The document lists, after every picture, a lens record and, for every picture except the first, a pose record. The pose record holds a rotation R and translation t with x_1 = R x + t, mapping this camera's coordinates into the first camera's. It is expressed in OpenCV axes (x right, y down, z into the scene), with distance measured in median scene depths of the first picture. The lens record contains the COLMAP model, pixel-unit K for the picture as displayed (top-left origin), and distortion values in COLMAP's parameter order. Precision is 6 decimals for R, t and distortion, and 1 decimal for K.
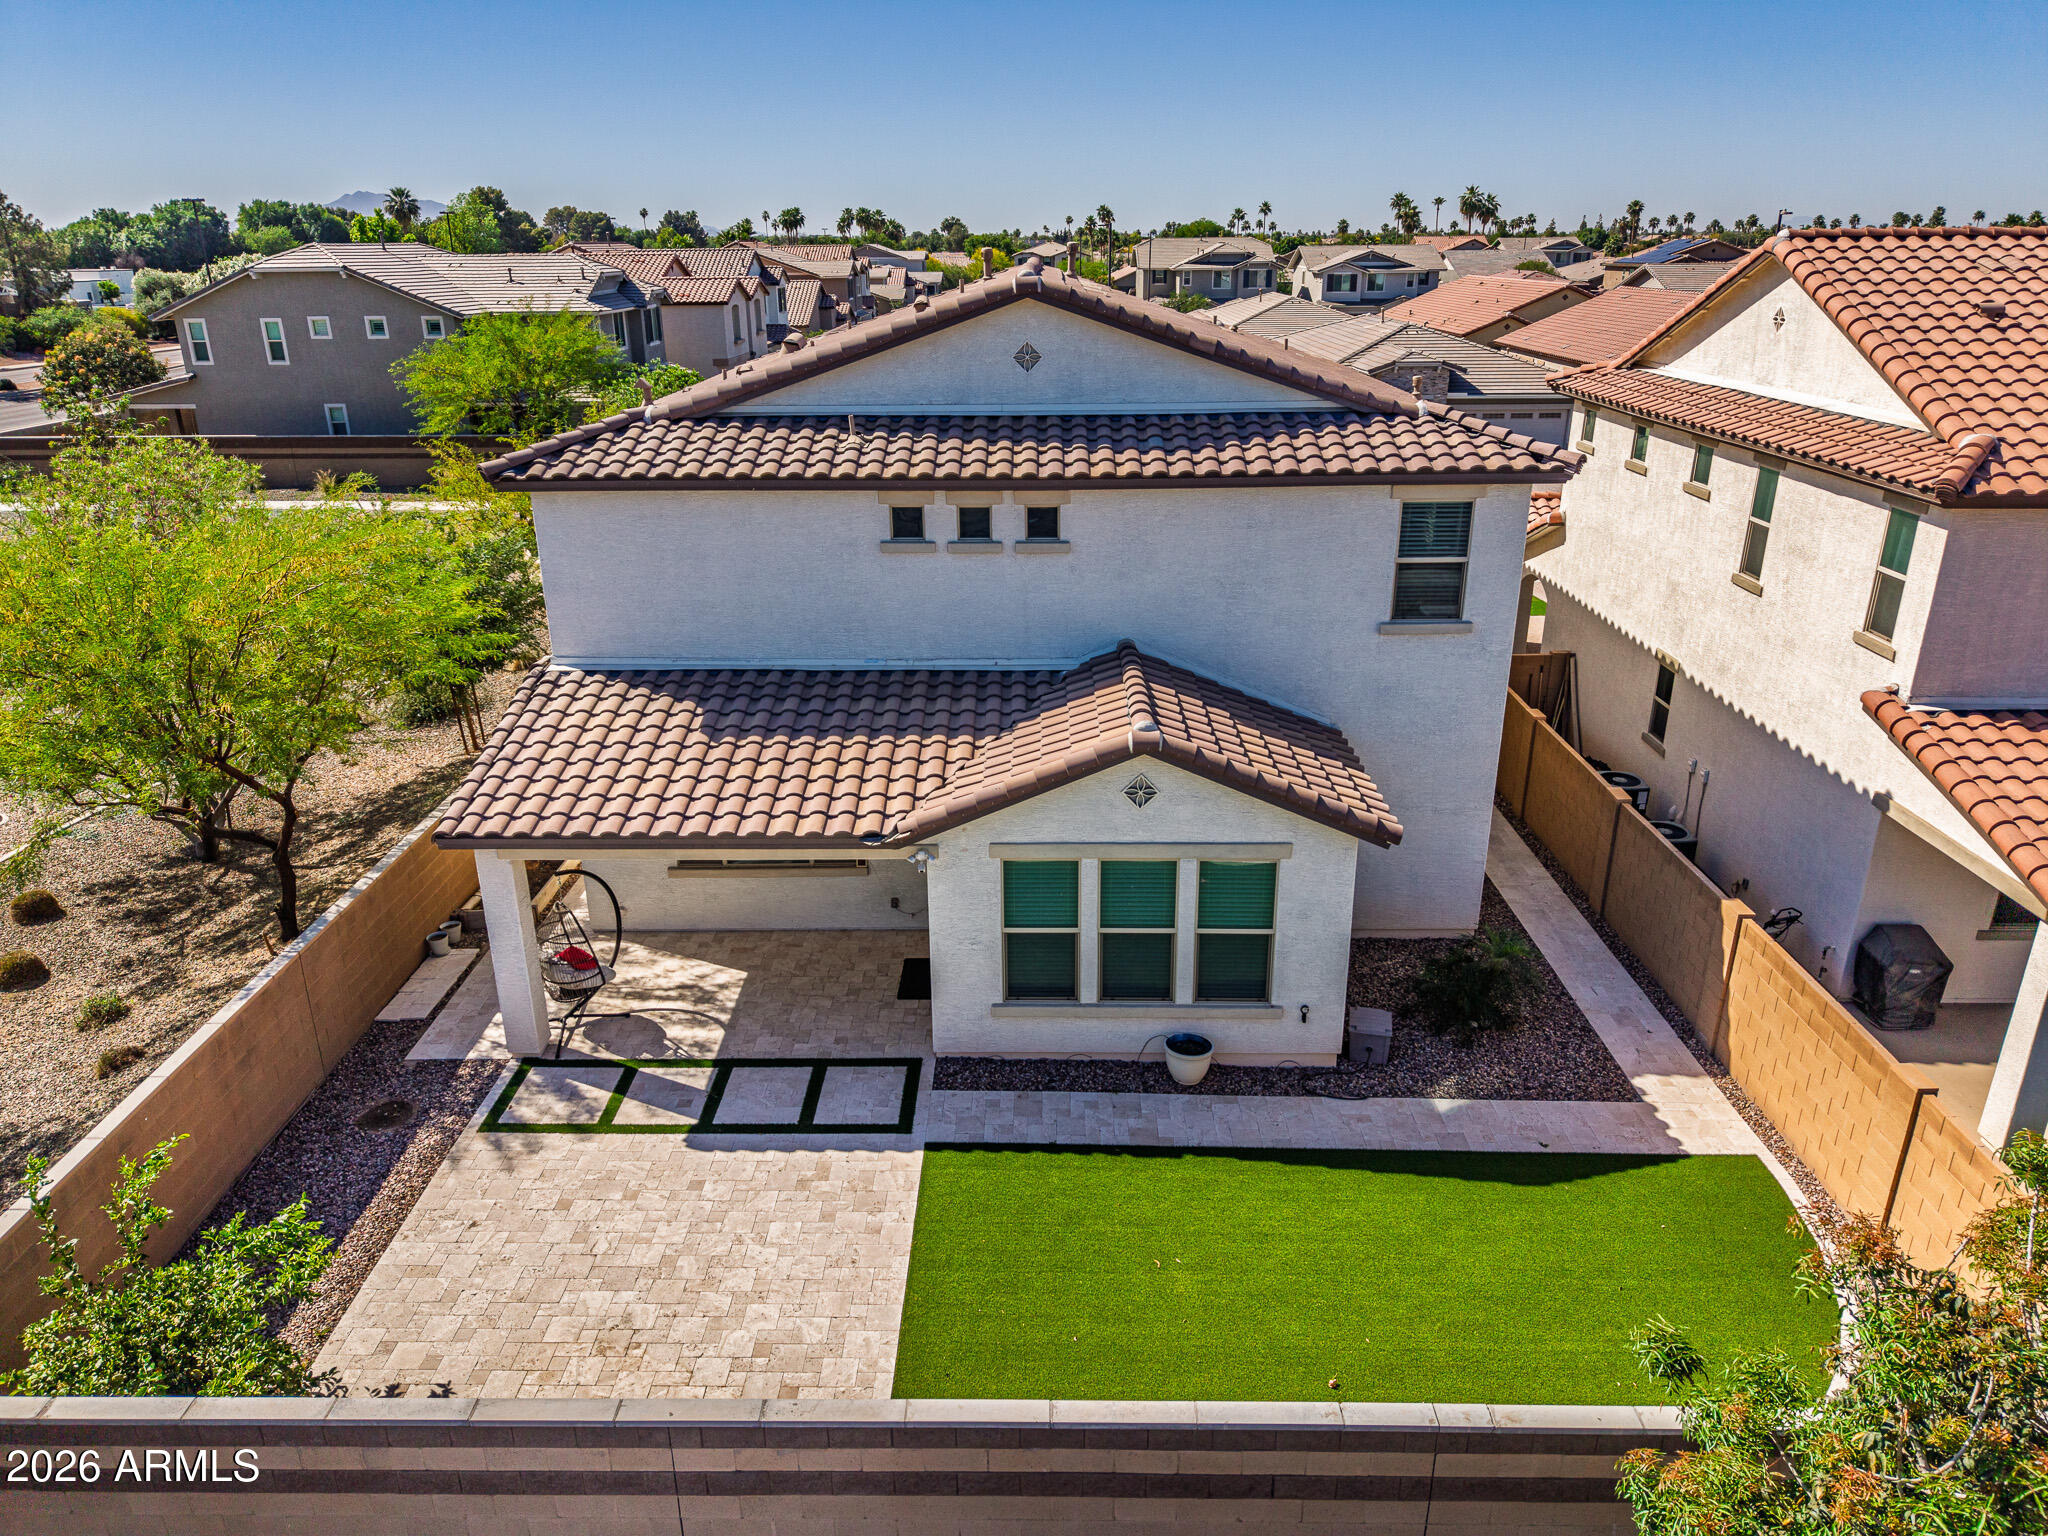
lens RADIAL K [[1368.5, 0, 1021.8], [0, 1368.5, 761.9], [0, 0, 1]] dist [0.006585, 0.001193]
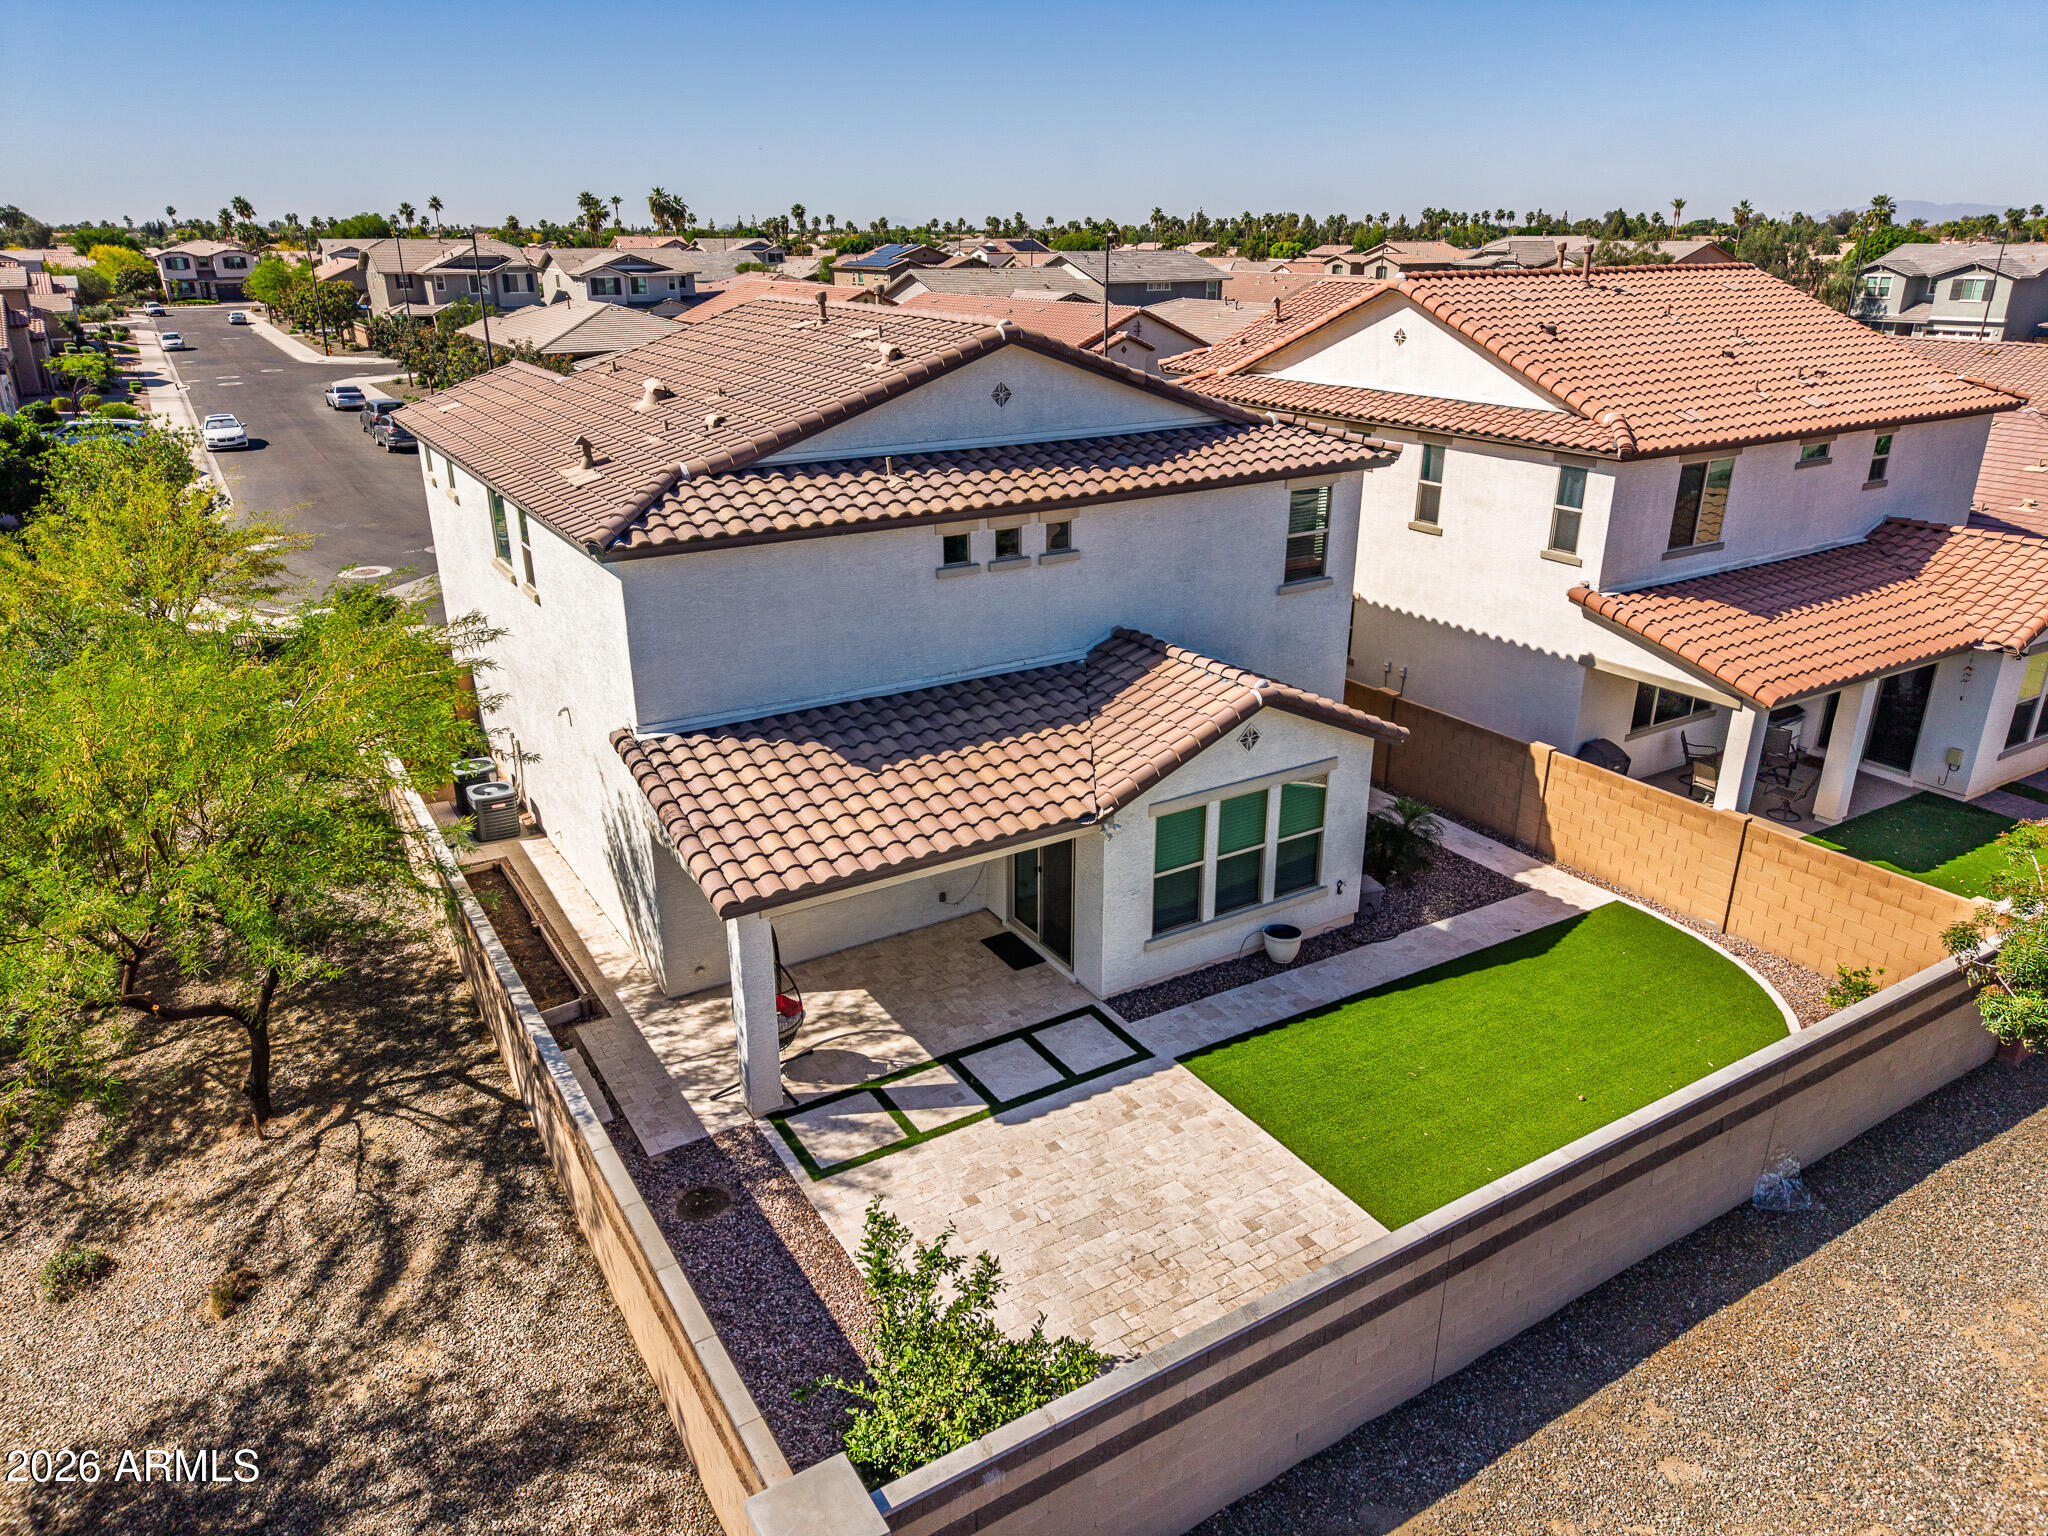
lens RADIAL K [[1352.7, 0, 1016.2], [0, 1352.7, 769.3], [0, 0, 1]] dist [0.054975, -0.069248]
pose [[0.844912, -0.190690, 0.499761, -0.634144], [0.186310, 0.980705, 0.059217, -0.056182], [-0.501410, 0.043078, 0.864137, 0.030731]]
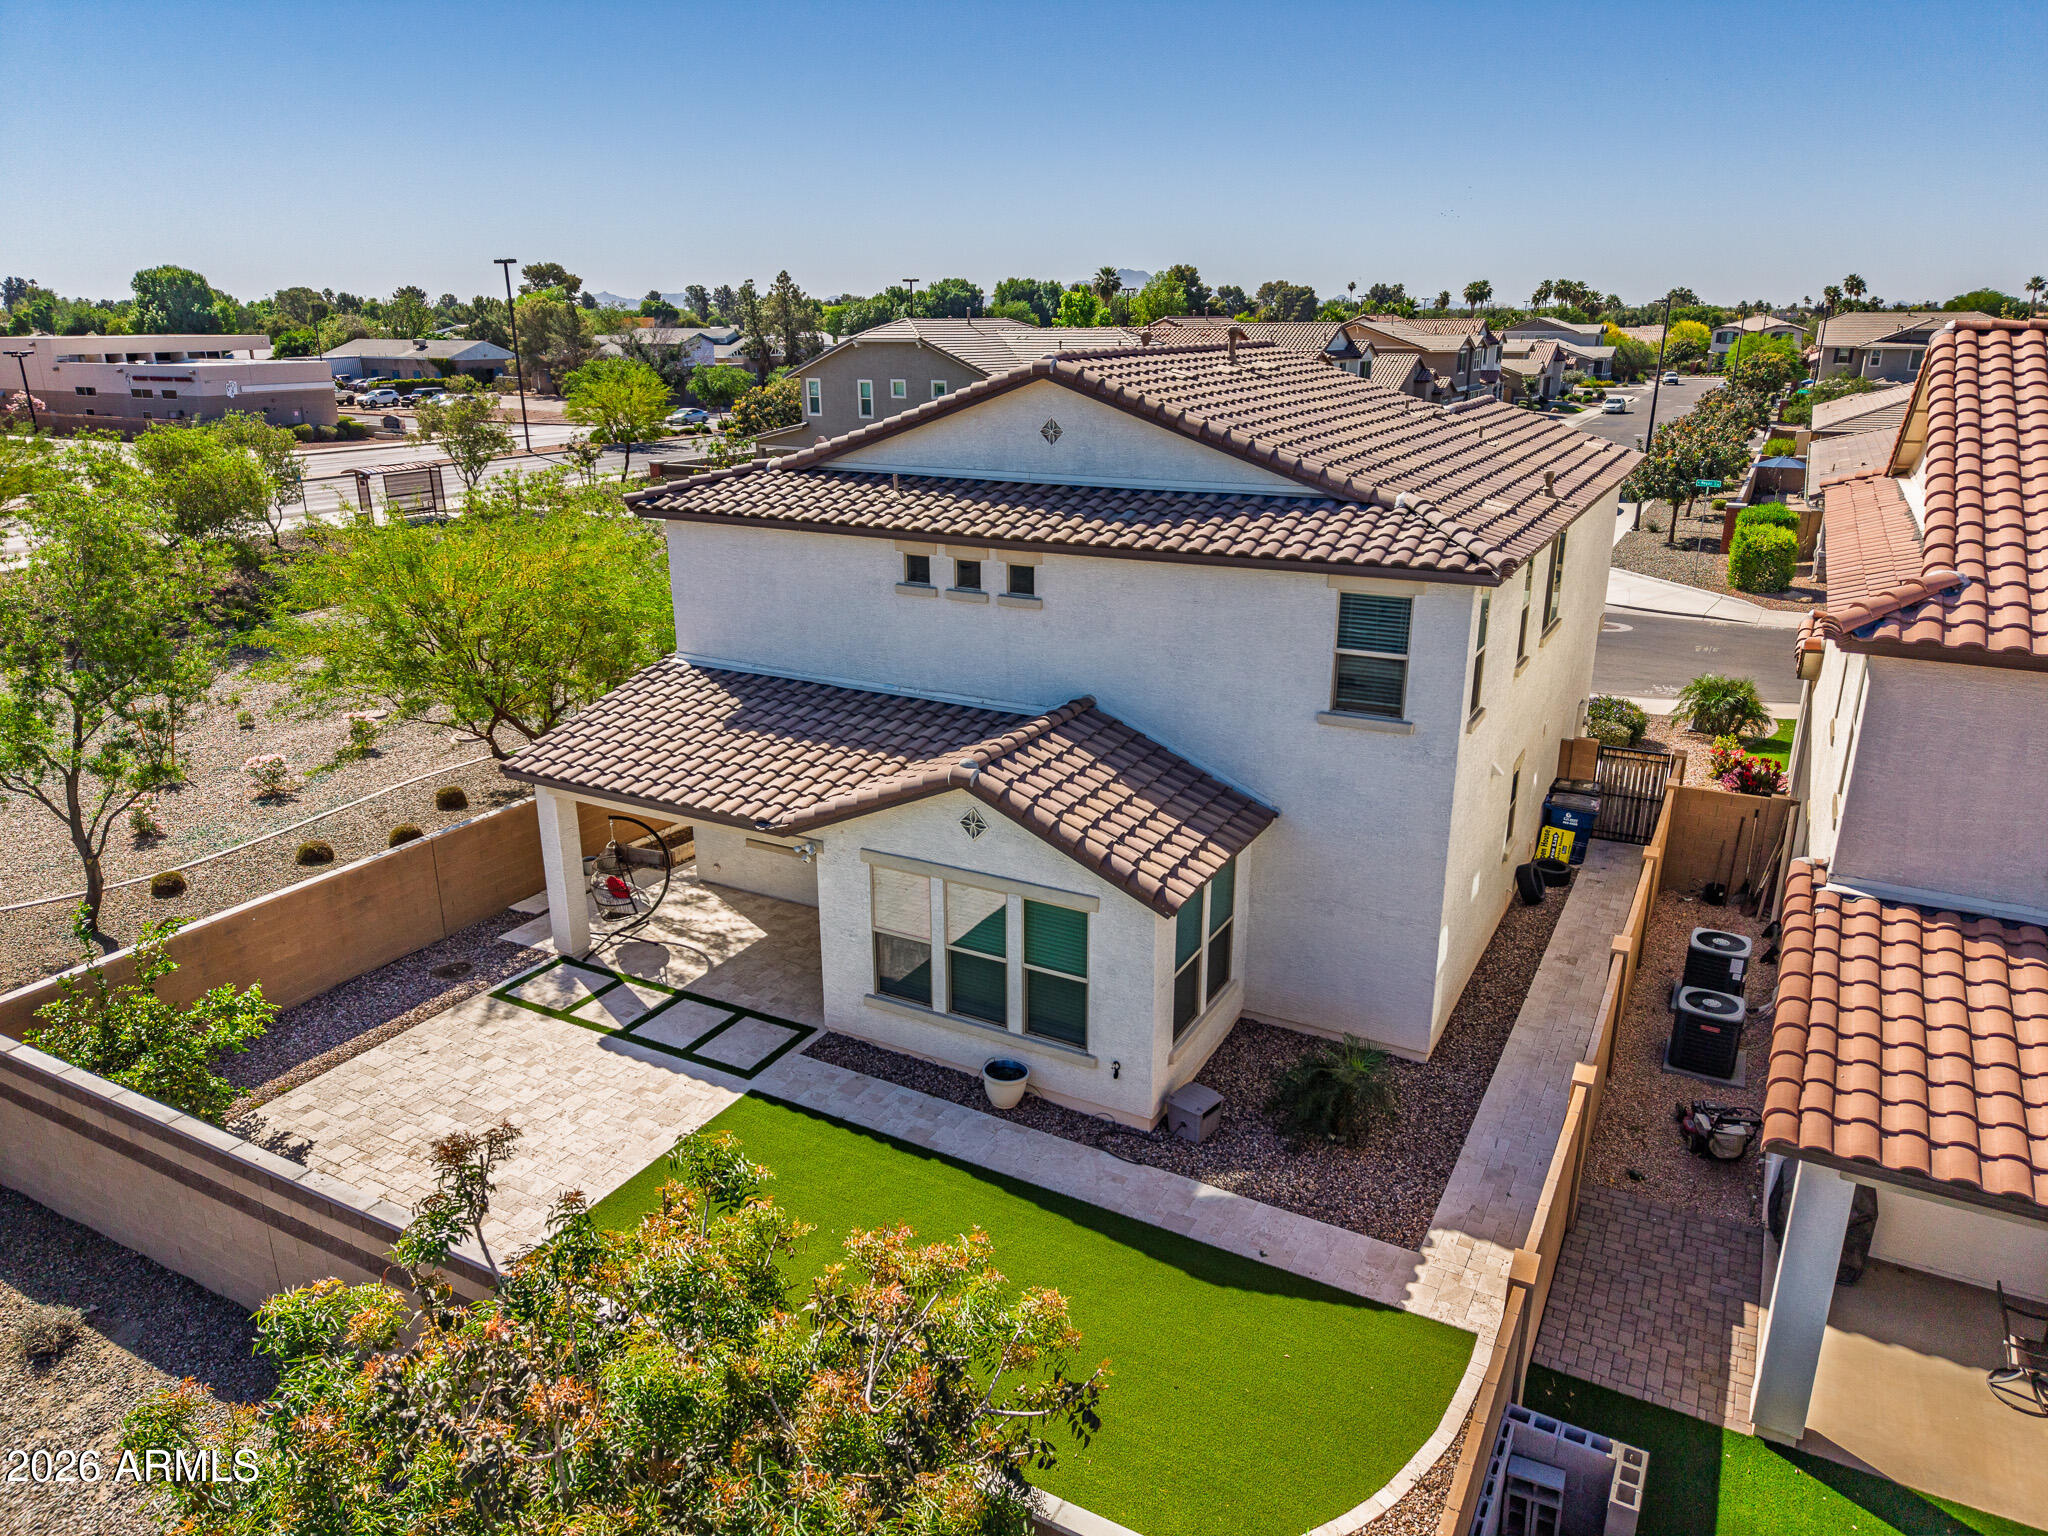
lens RADIAL K [[1369.5, 0, 1025.3], [0, 1369.5, 751.3], [0, 0, 1]] dist [0.013593, -0.003155]
pose [[0.885334, 0.145201, -0.441701, 0.529176], [-0.168861, 0.985533, -0.014485, -0.023702], [0.433208, 0.087410, 0.897045, 0.025477]]
